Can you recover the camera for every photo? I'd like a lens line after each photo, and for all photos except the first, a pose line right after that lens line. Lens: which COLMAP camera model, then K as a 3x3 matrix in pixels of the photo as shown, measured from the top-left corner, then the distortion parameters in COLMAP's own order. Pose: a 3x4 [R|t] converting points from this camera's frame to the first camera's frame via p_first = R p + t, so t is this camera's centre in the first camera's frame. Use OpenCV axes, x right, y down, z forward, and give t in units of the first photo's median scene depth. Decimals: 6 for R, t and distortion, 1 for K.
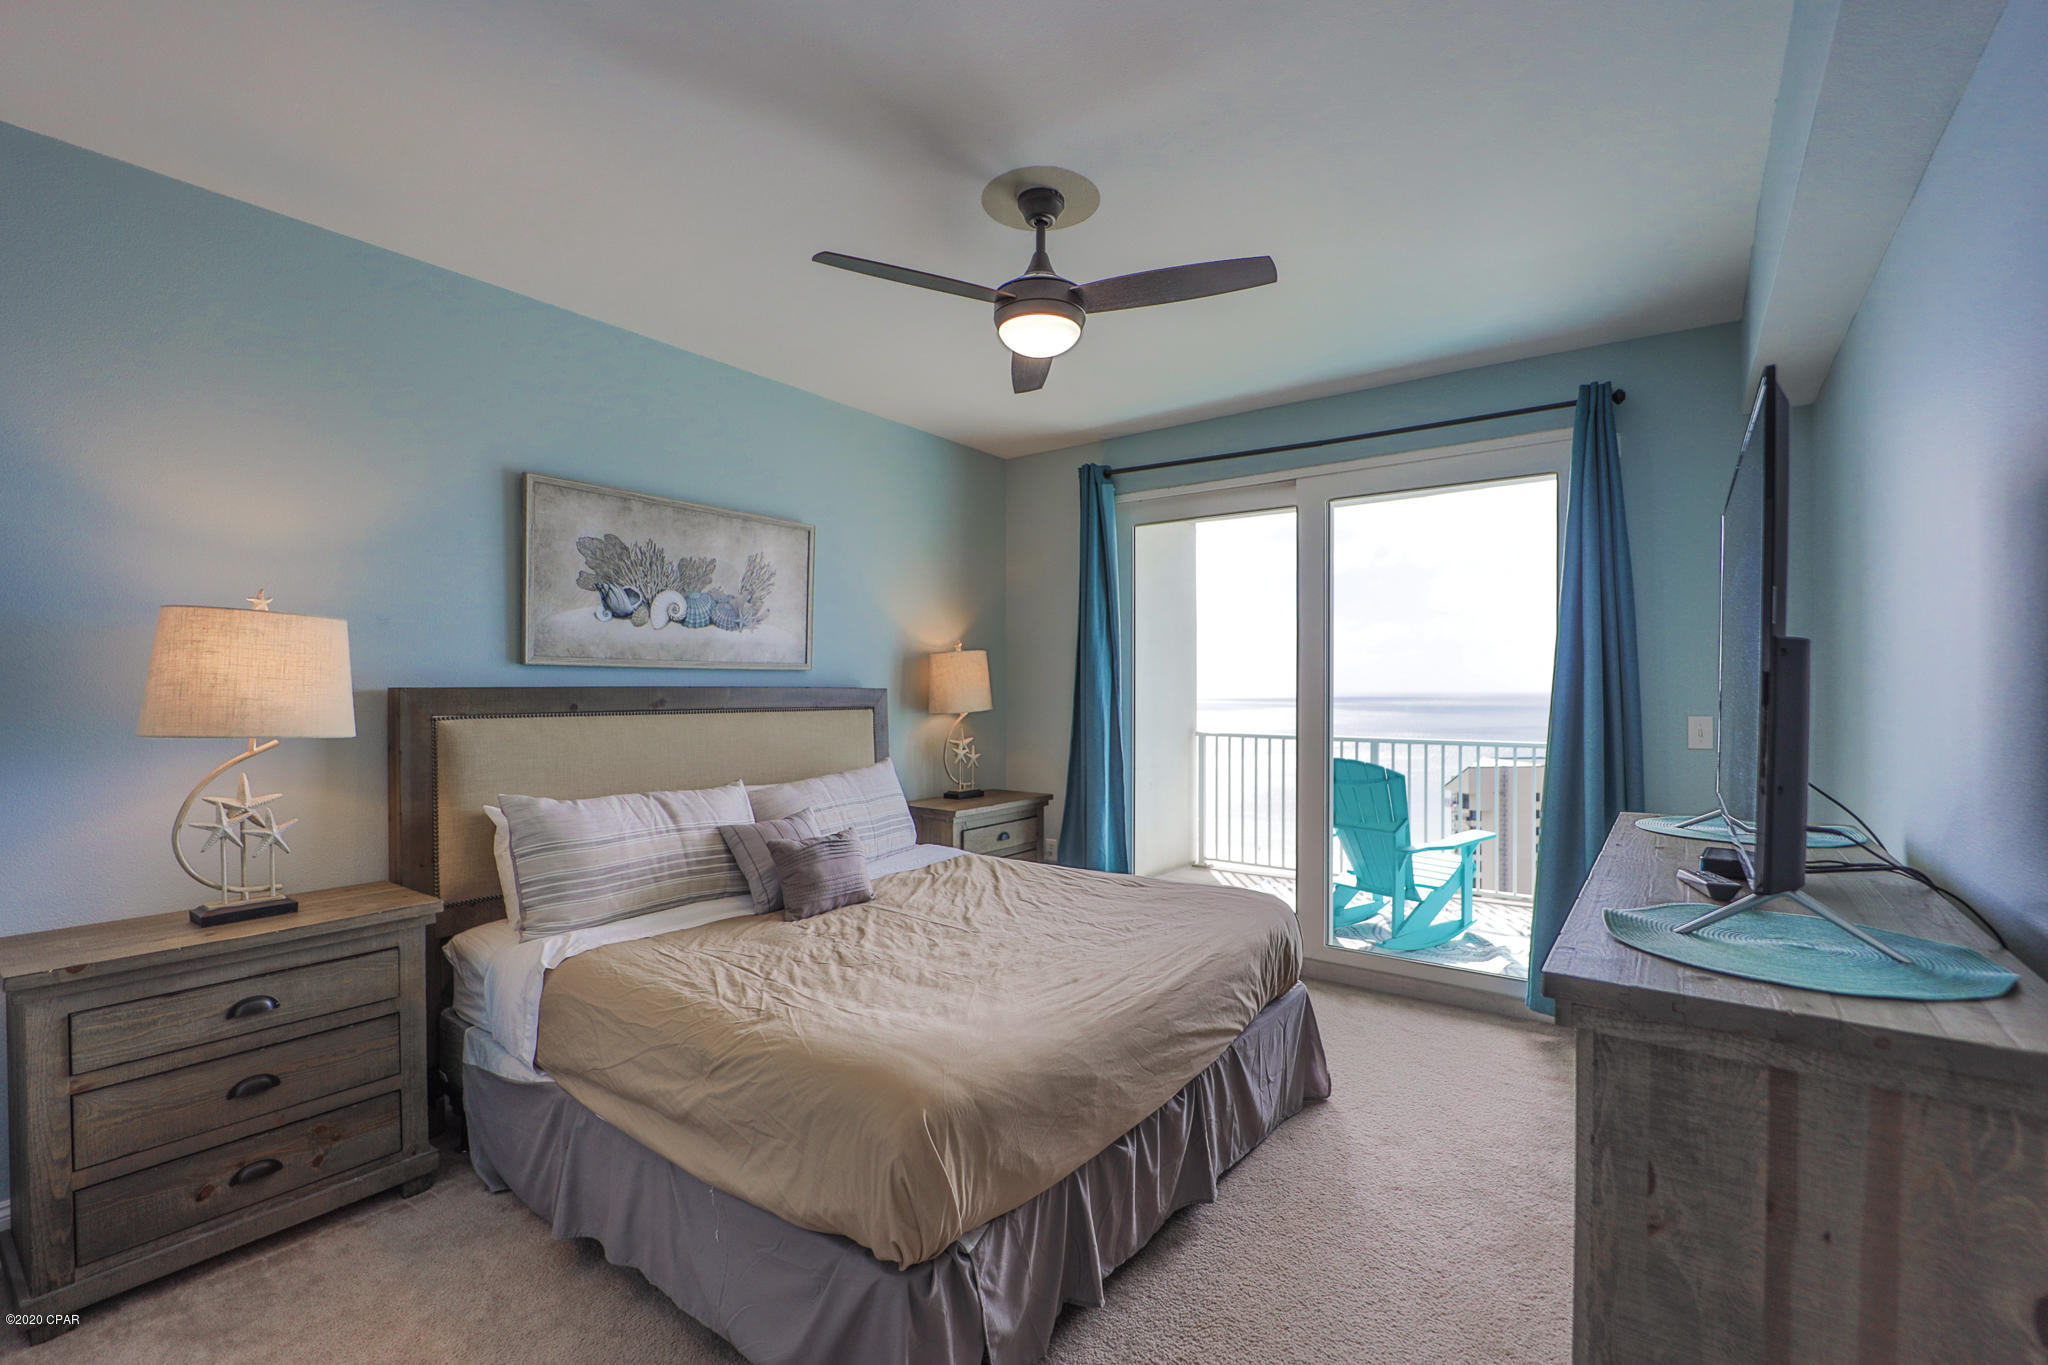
lens RADIAL K [[874.4, 0, 1027.4], [0, 874.4, 688.7], [0, 0, 1]] dist [-0.002094, -0.007546]
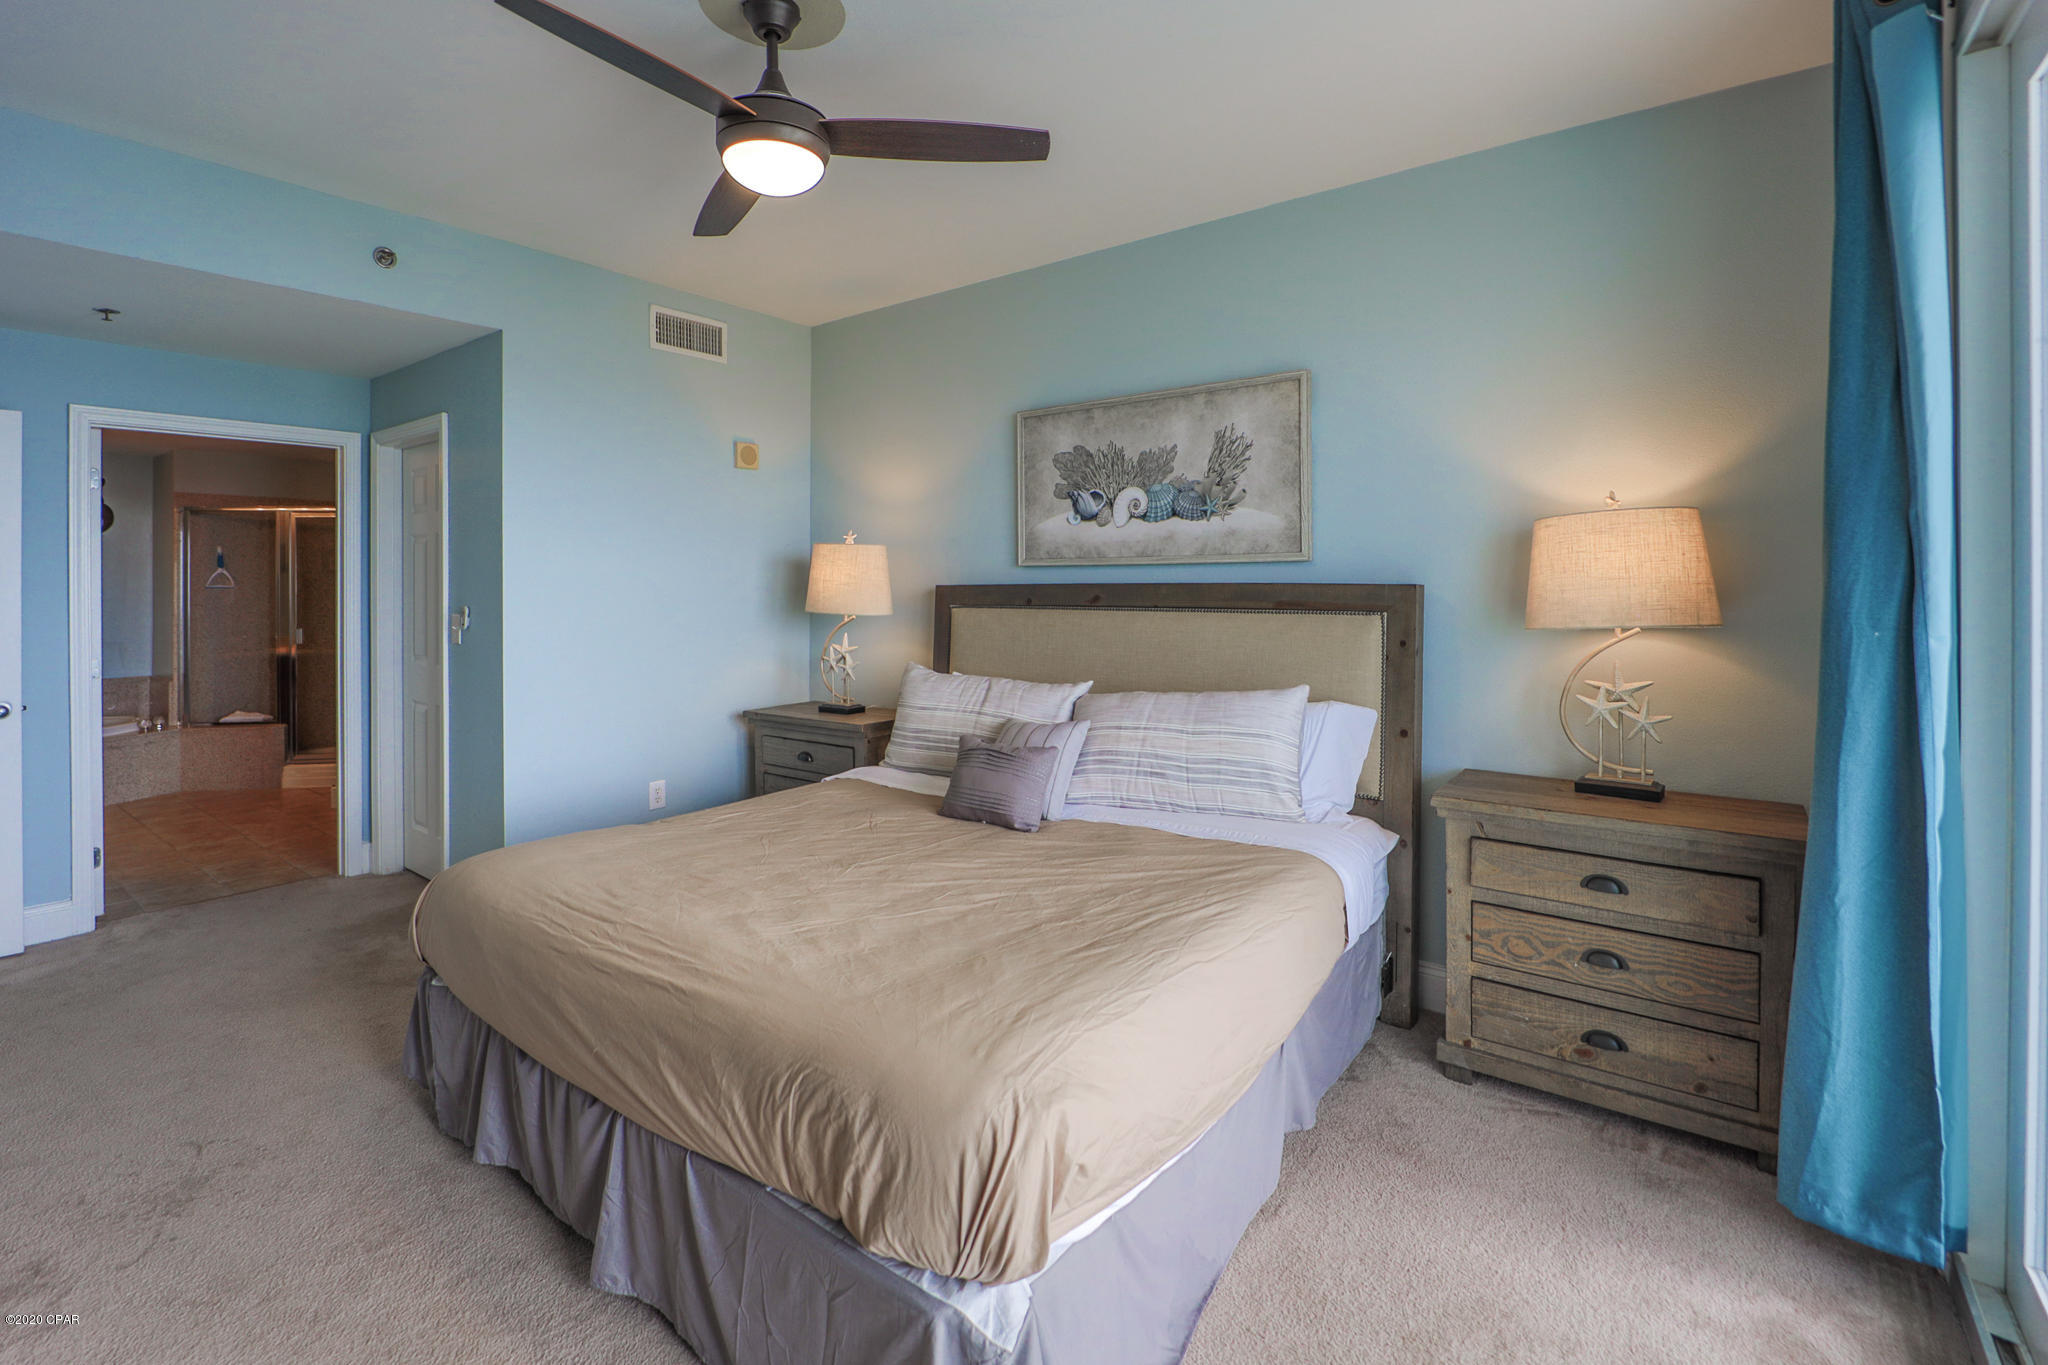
lens RADIAL K [[929.4, 0, 1019.2], [0, 929.4, 562.5], [0, 0, 1]] dist [-0.000748, 0.000053]
pose [[-0.011137, -0.020442, -0.999729, 0.667948], [0.005857, 0.999773, -0.020508, -0.004821], [0.999921, -0.006083, -0.011014, 0.897519]]
